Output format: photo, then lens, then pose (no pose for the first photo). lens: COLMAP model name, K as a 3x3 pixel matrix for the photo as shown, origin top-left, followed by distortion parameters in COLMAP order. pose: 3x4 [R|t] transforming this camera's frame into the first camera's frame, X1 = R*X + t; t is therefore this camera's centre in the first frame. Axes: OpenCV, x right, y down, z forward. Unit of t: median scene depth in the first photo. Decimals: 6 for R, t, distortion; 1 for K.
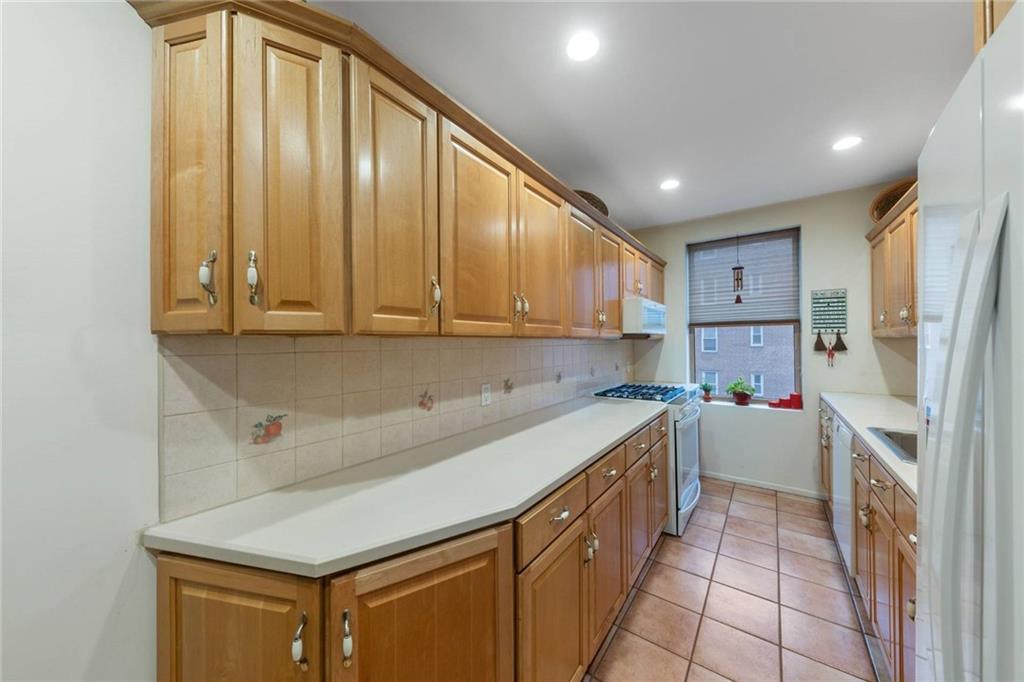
lens RADIAL K [[357.3, 0, 511.2], [0, 357.3, 337.2], [0, 0, 1]] dist [-0.000182, -0.000057]
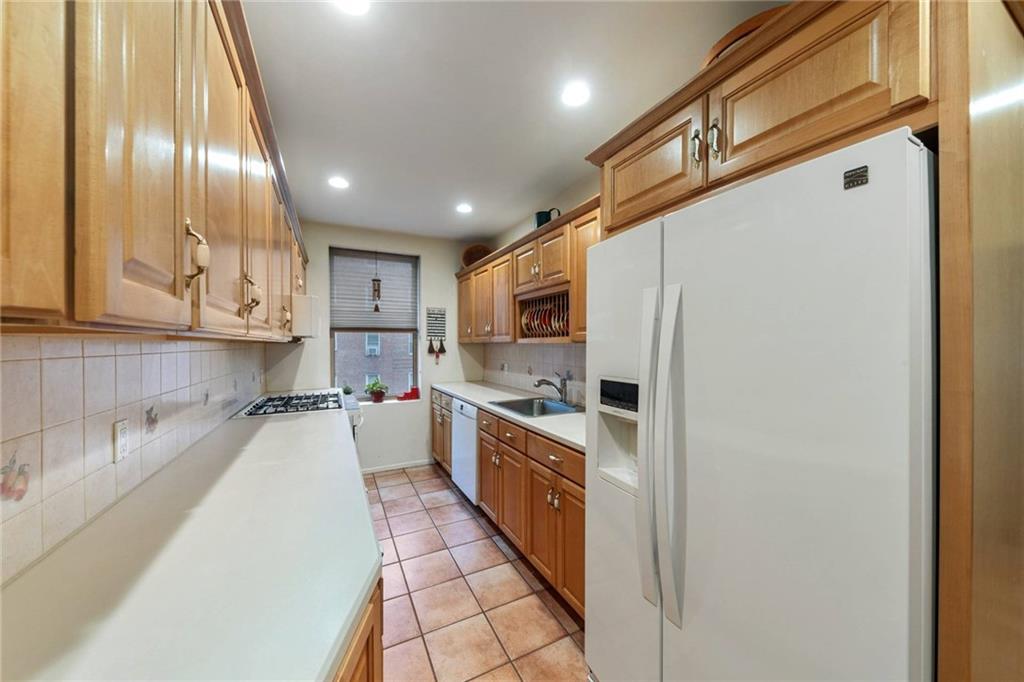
lens RADIAL K [[353.3, 0, 514.2], [0, 353.3, 344.2], [0, 0, 1]] dist [0.010763, -0.000072]
pose [[0.447152, 0.007408, 0.894428, -0.179930], [-0.012674, 0.999918, -0.001945, 0.003445], [-0.894368, -0.010466, 0.447209, 0.130893]]
